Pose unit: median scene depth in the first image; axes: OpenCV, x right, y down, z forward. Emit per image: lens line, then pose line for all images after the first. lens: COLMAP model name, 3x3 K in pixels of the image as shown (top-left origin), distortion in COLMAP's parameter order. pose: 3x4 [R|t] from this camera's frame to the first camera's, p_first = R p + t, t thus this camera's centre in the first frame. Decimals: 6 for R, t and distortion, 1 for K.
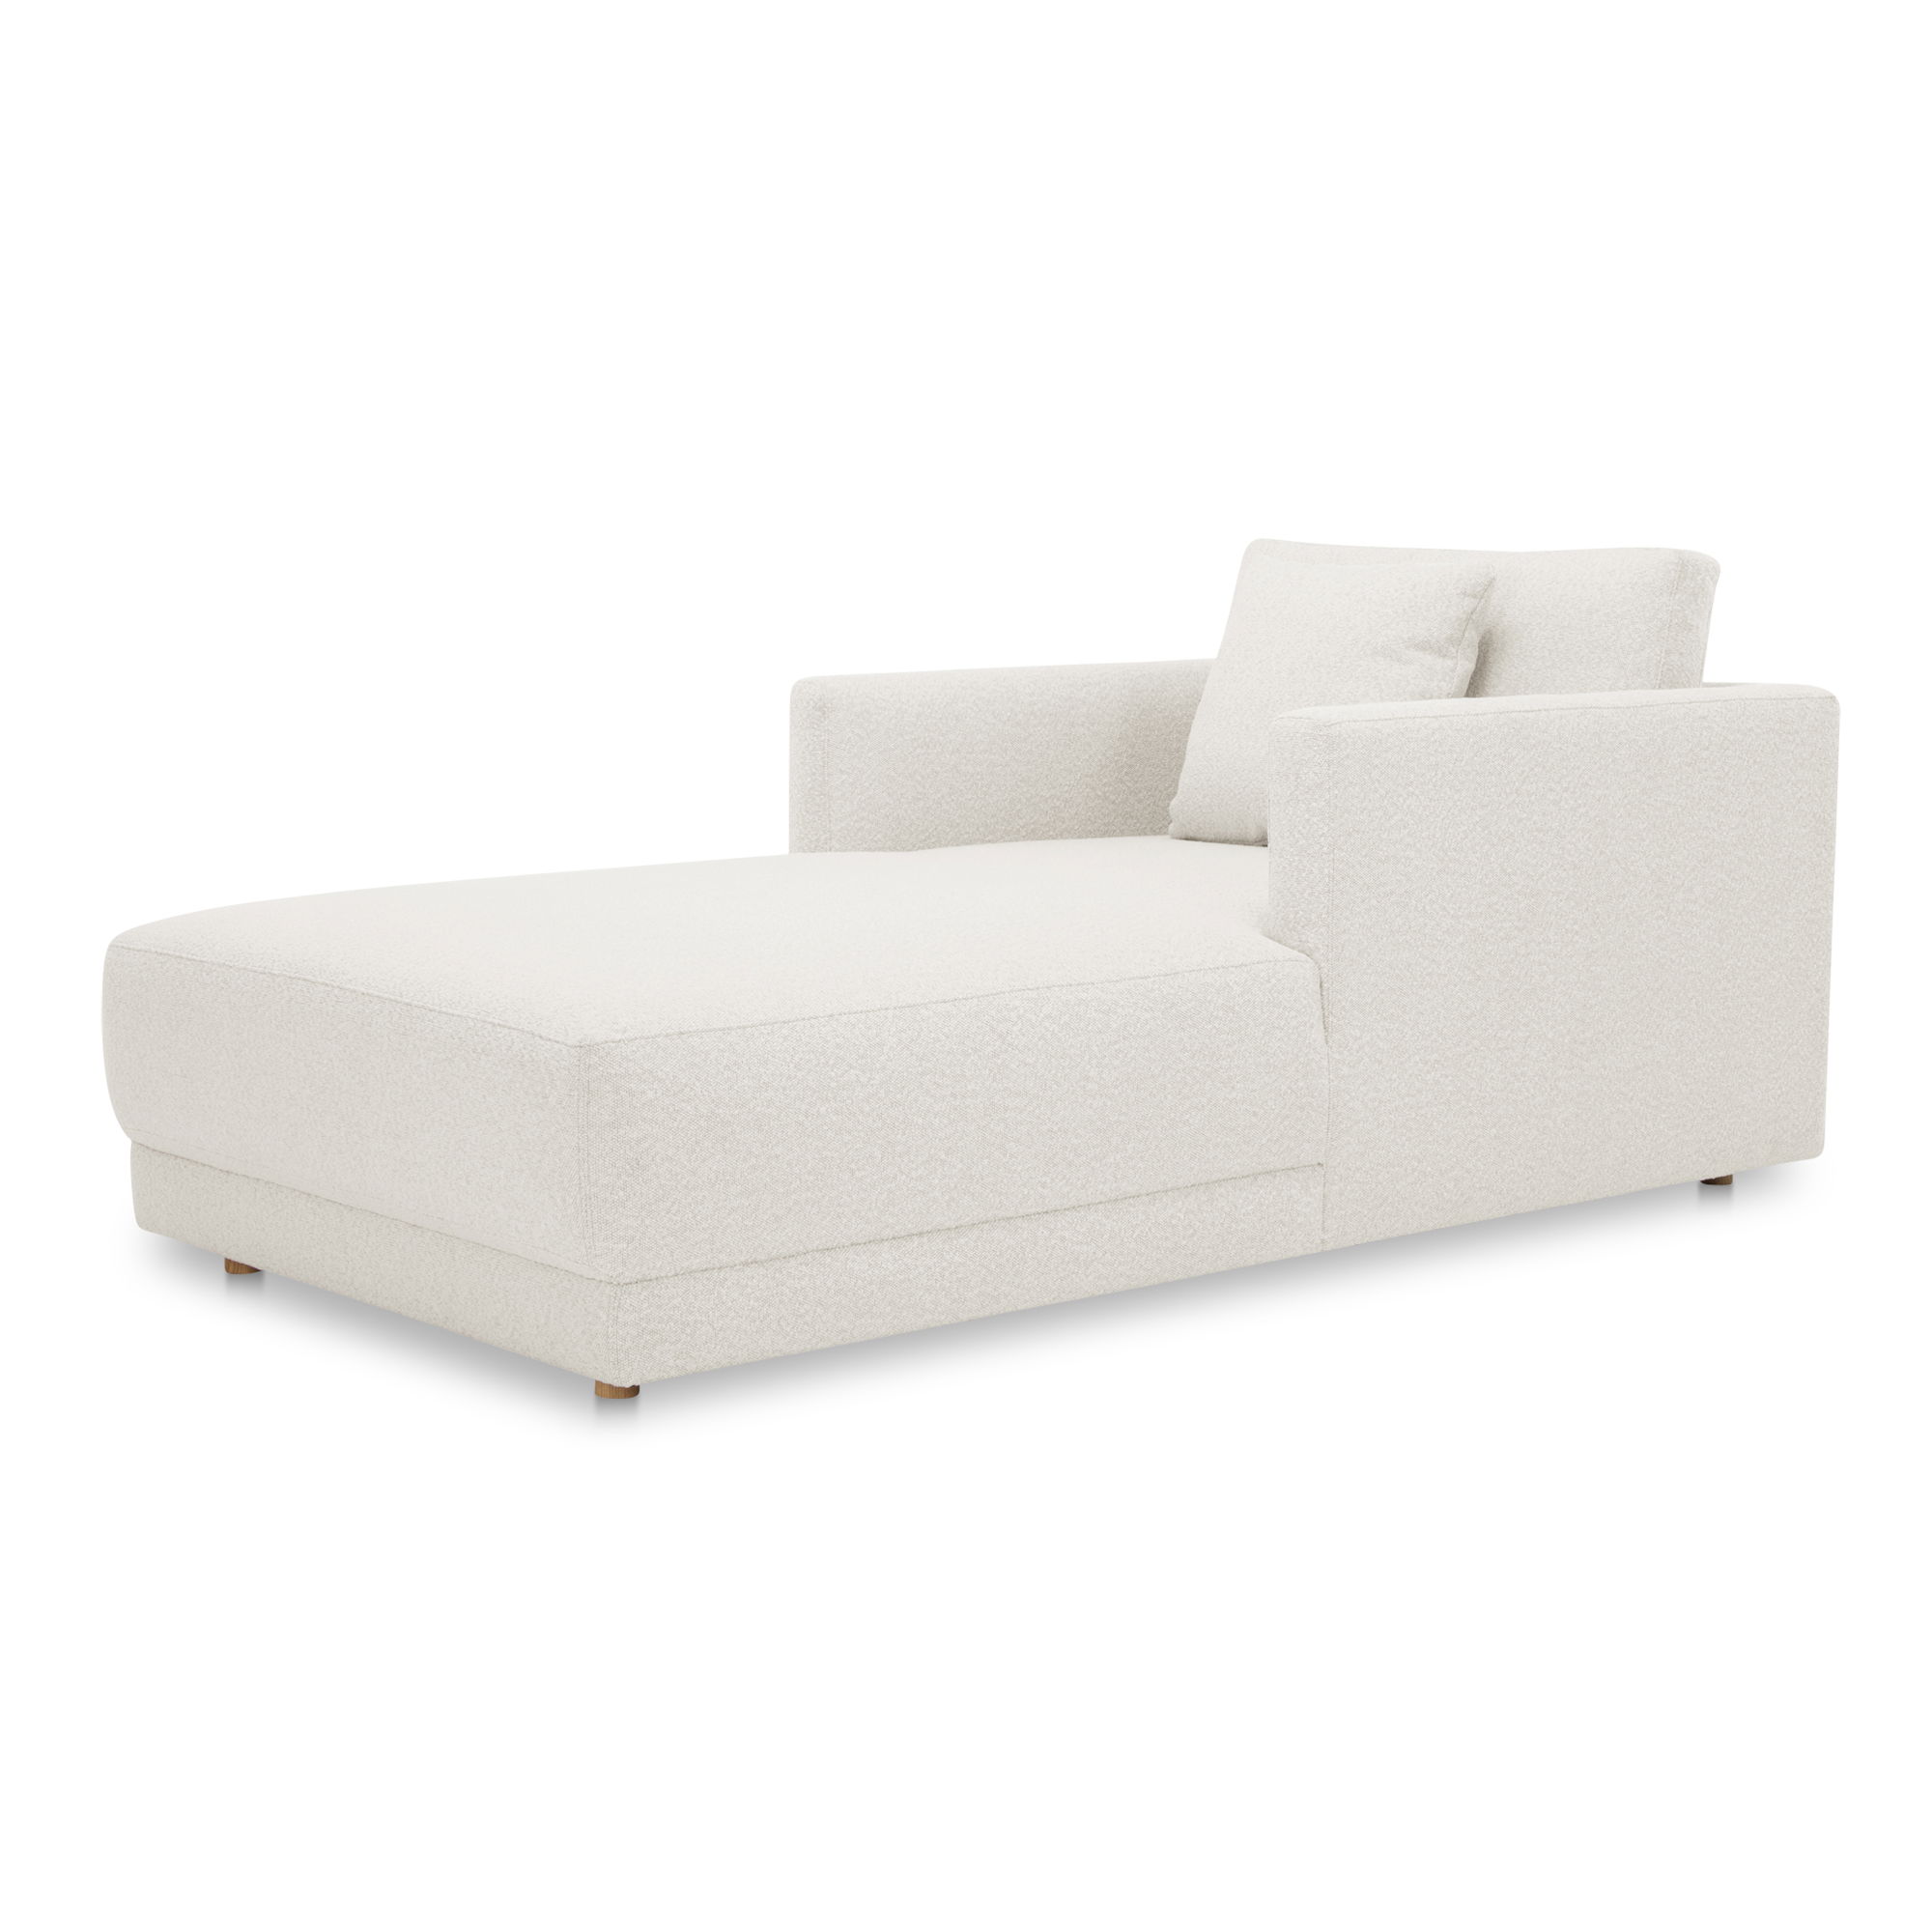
lens RADIAL K [[3667.0, 0, 1005.8], [0, 3667.0, 963.3], [0, 0, 1]] dist [-0.009770, 0.073859]
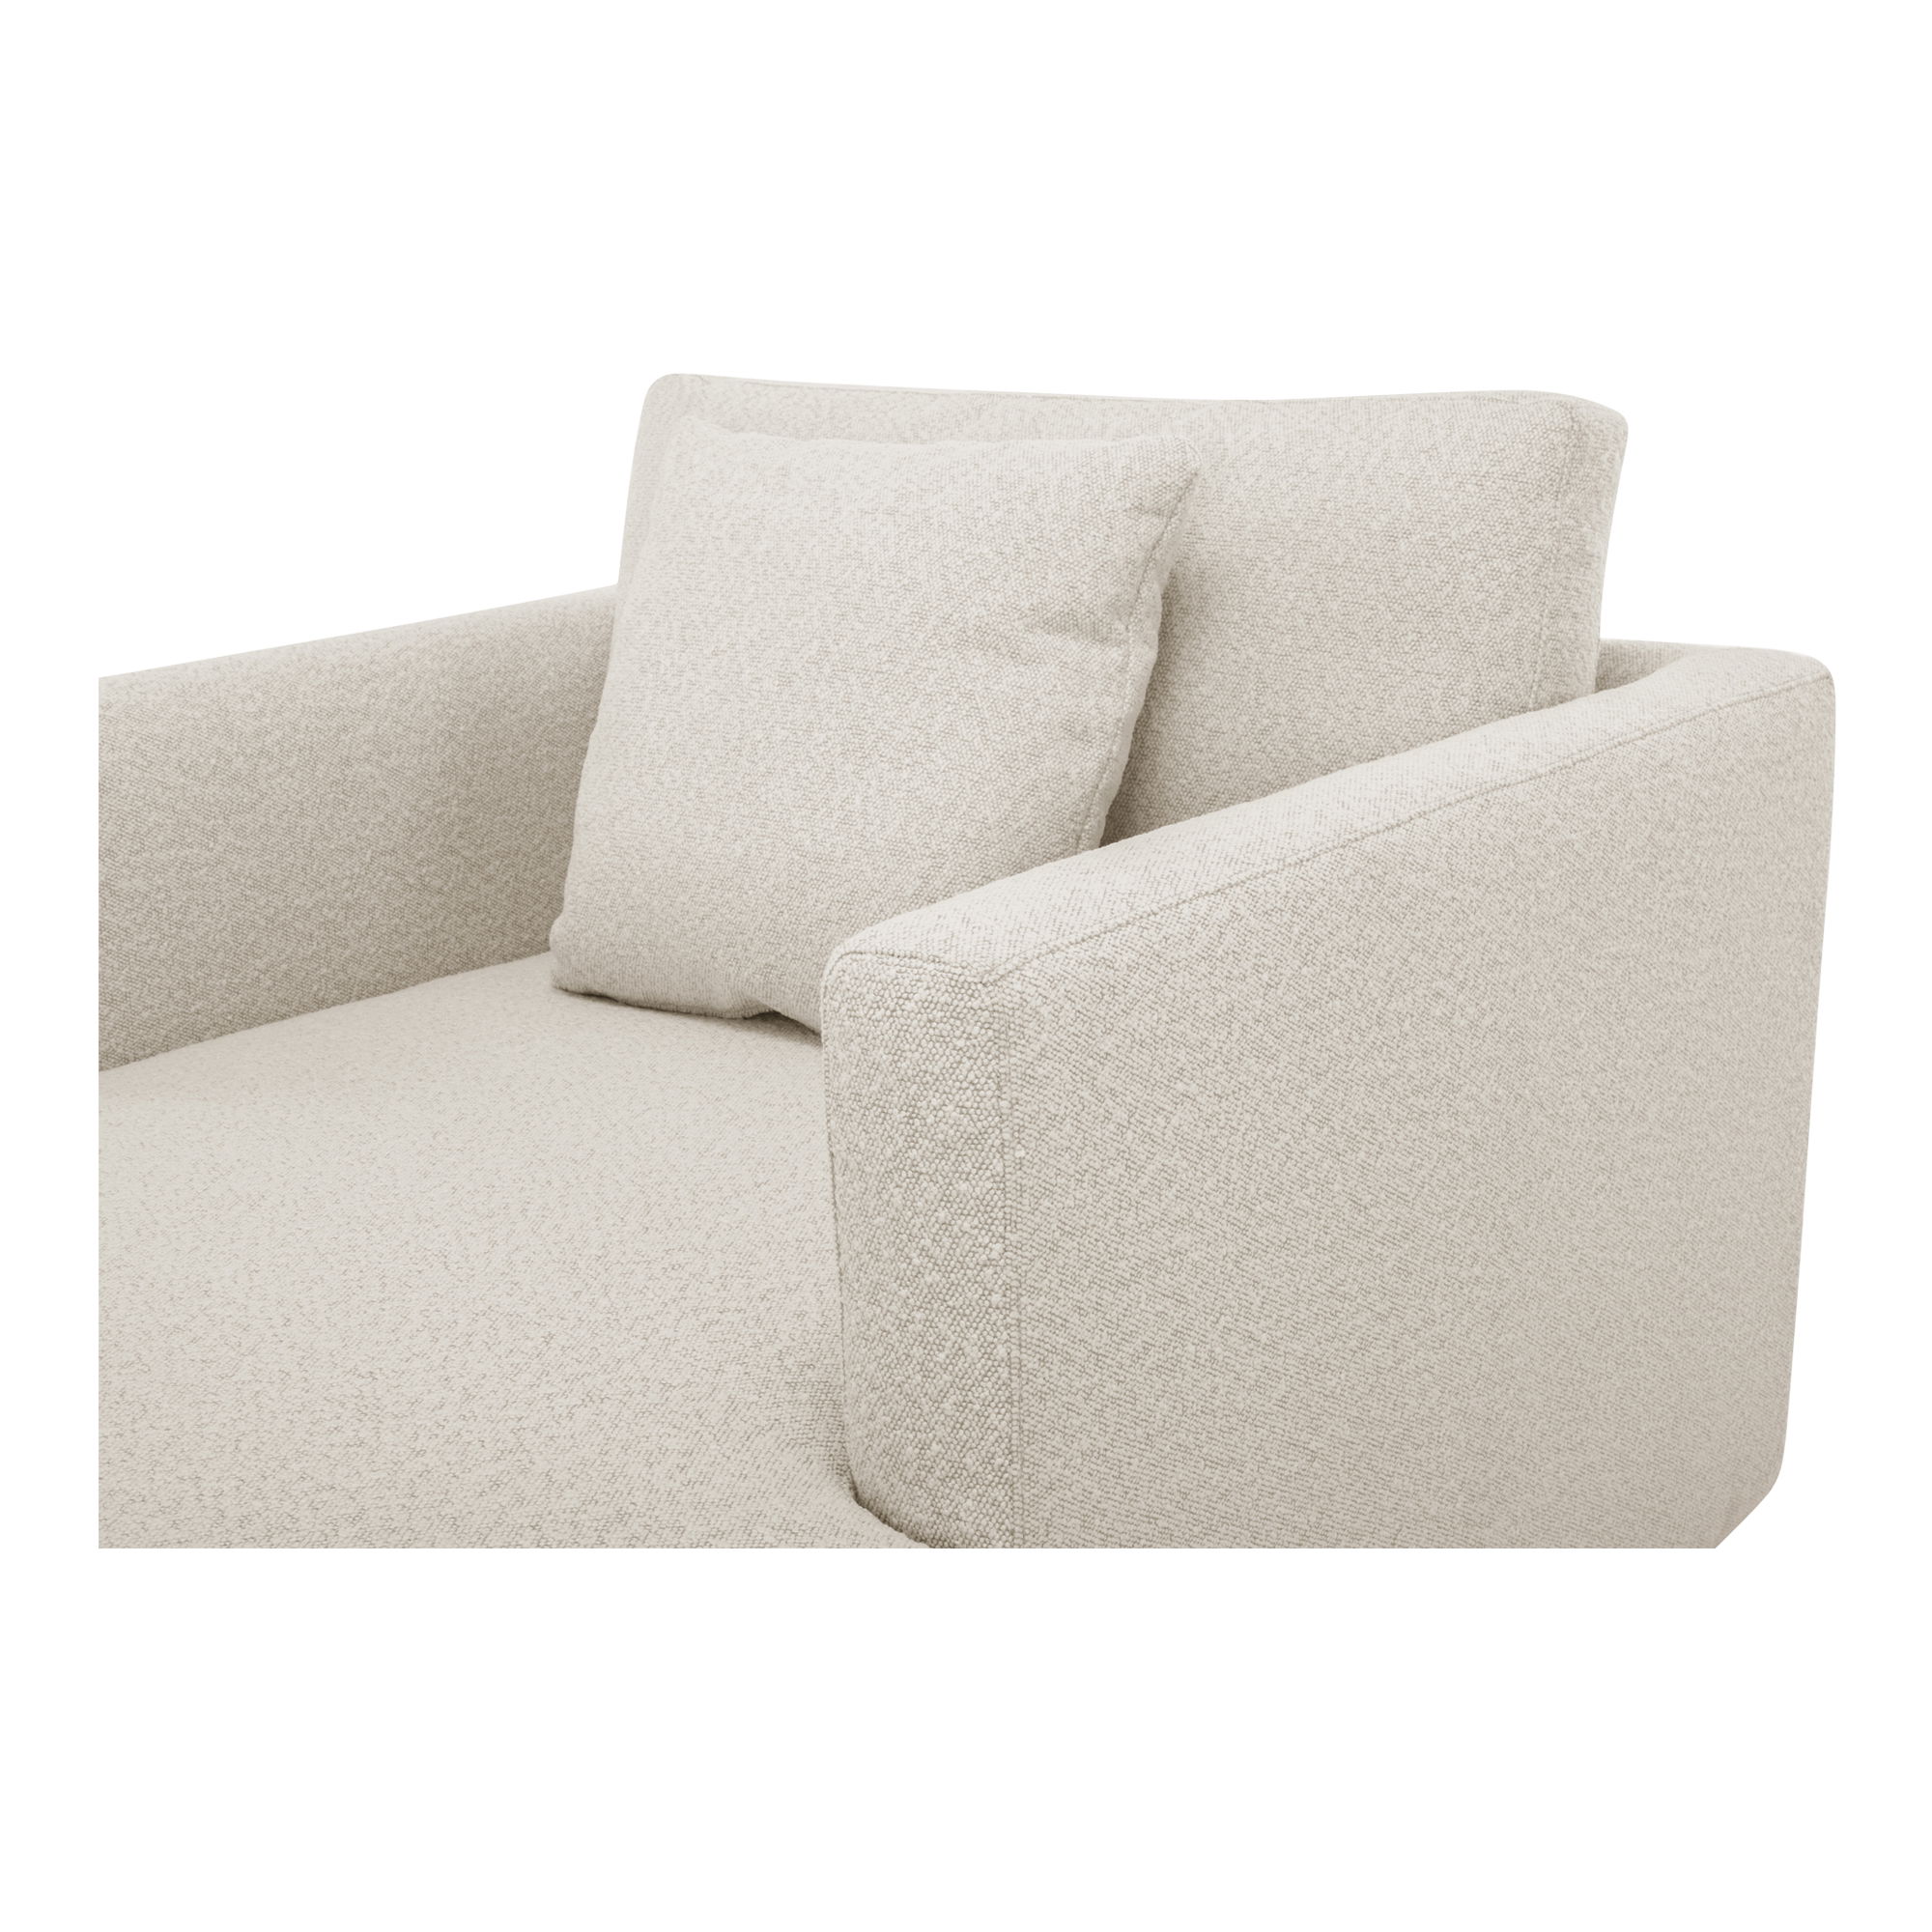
lens RADIAL K [[2772.5, 0, 970.4], [0, 2772.5, 990.8], [0, 0, 1]] dist [-0.012773, -0.003645]
pose [[0.977697, -0.080144, 0.194126, 0.033043], [0.051960, 0.987896, 0.146155, -0.110246], [-0.203489, -0.132808, 0.970028, 0.766121]]
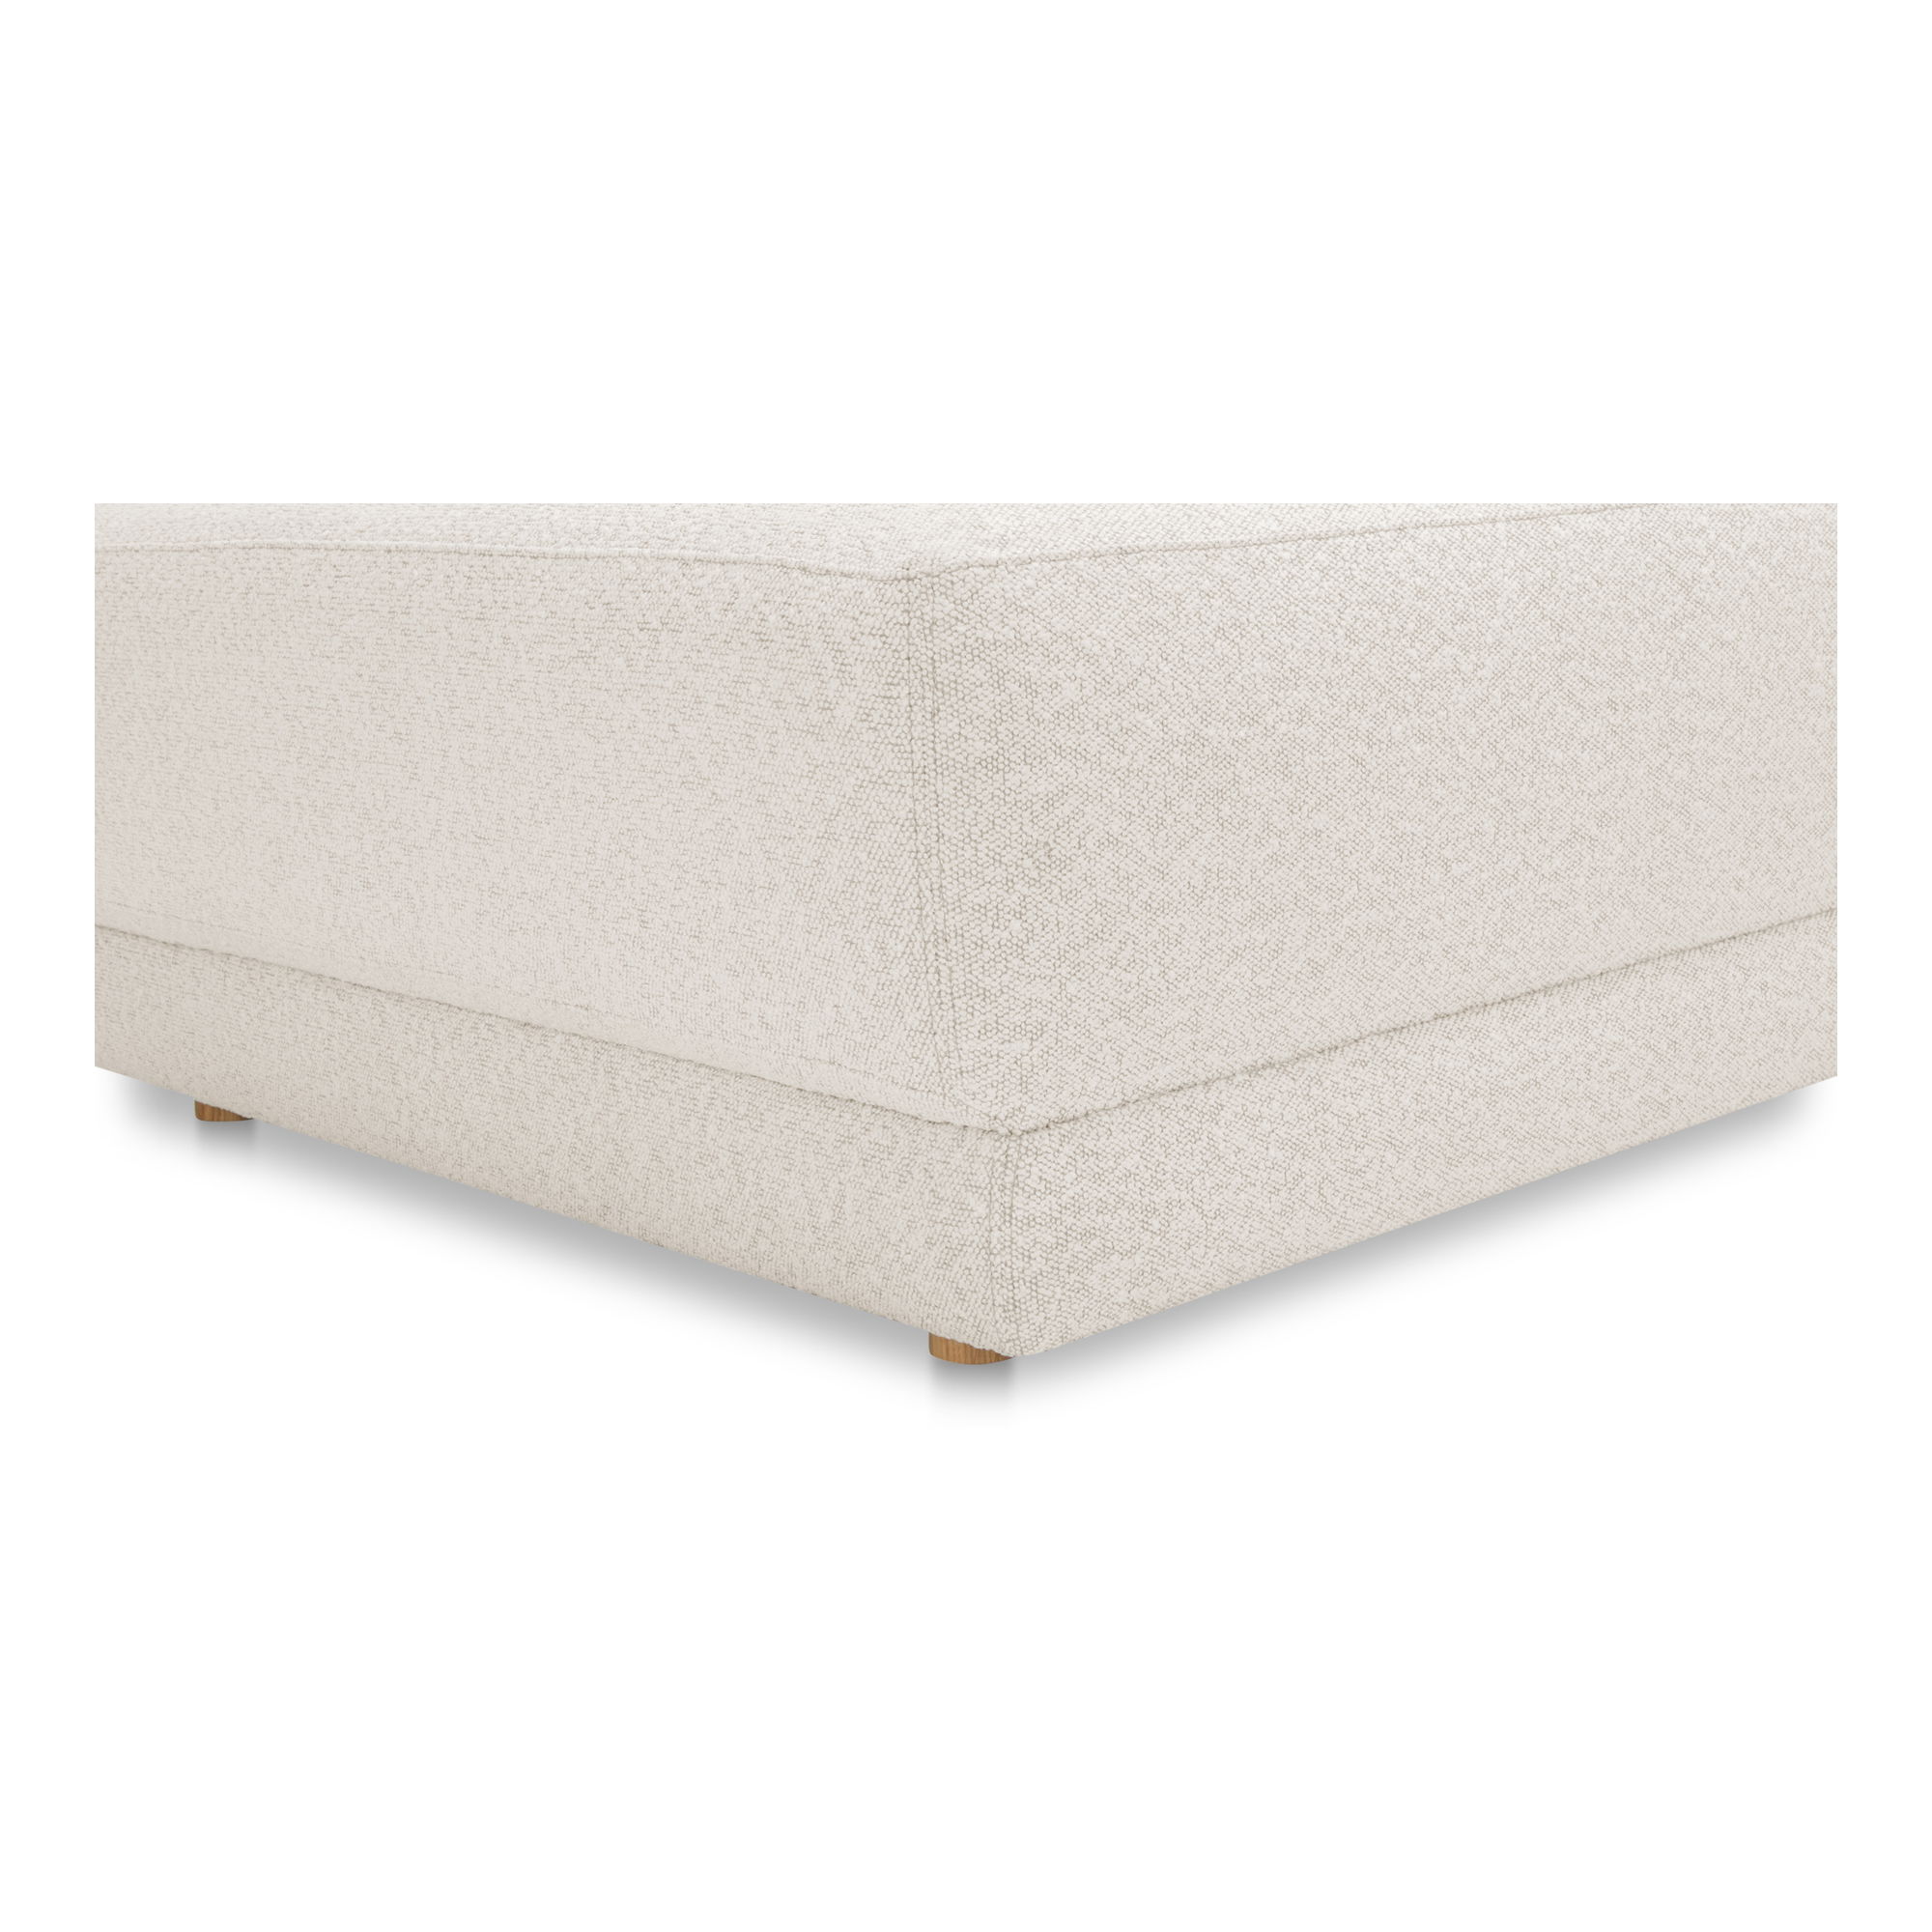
lens RADIAL K [[2736.2, 0, 1006.8], [0, 2736.2, 1105.1], [0, 0, 1]] dist [-0.001964, 0.042051]
pose [[0.998288, -0.051623, 0.027498, -0.104229], [0.048297, 0.992723, 0.110308, 0.043416], [-0.032992, -0.108791, 0.993517, 0.610941]]
